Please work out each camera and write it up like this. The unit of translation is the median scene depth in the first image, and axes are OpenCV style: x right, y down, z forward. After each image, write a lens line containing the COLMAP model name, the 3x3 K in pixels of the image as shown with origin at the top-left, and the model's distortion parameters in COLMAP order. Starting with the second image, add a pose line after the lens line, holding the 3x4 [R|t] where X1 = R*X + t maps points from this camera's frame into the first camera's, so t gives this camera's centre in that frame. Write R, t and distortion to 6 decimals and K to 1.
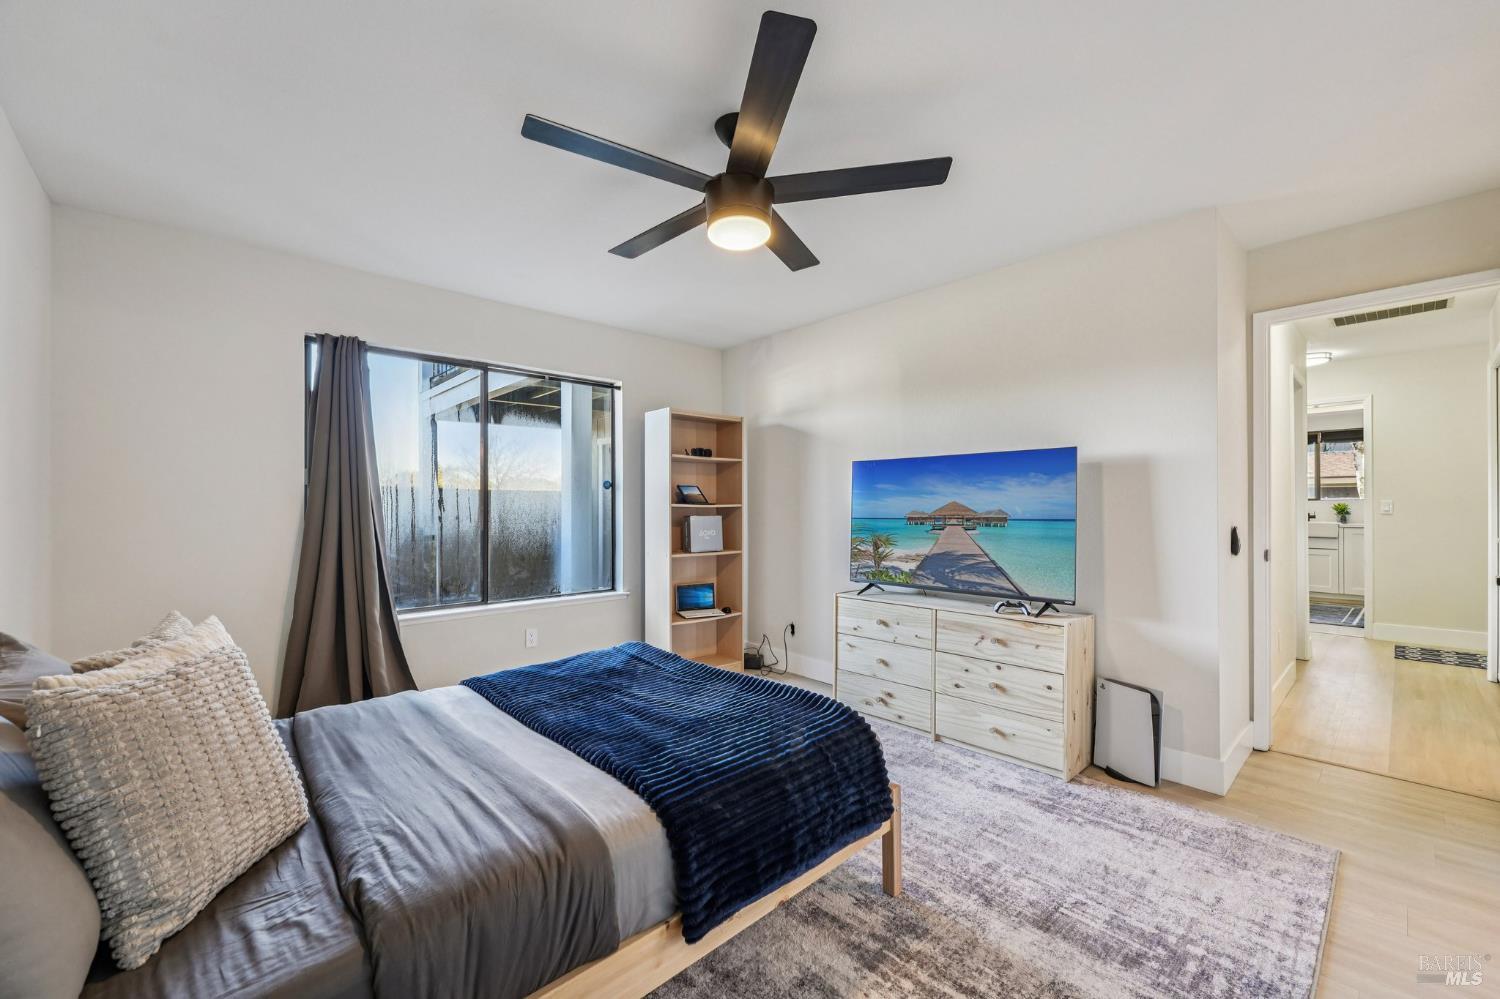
lens RADIAL K [[601.5, 0, 751.3], [0, 601.5, 504.4], [0, 0, 1]] dist [-0.024331, 0.000113]
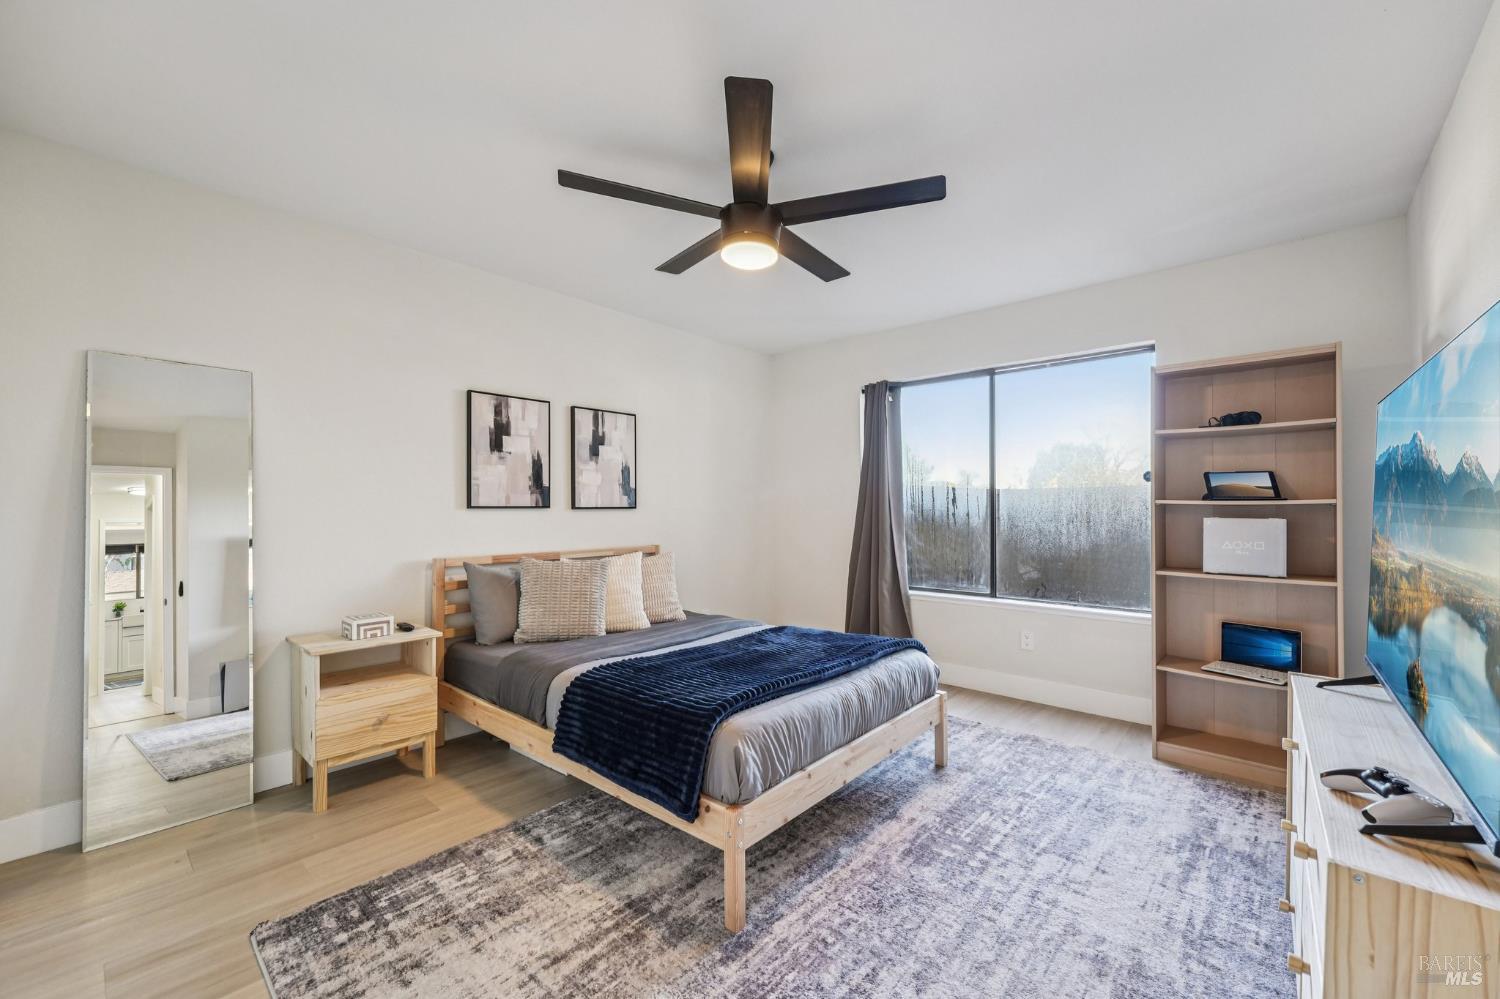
lens RADIAL K [[587.7, 0, 735.0], [0, 587.7, 502.4], [0, 0, 1]] dist [0.000512, 0.000016]
pose [[0.091984, -0.003709, -0.995754, 0.546861], [0.009190, 0.999954, -0.002876, -0.001167], [0.995718, -0.008887, 0.092014, 0.454987]]
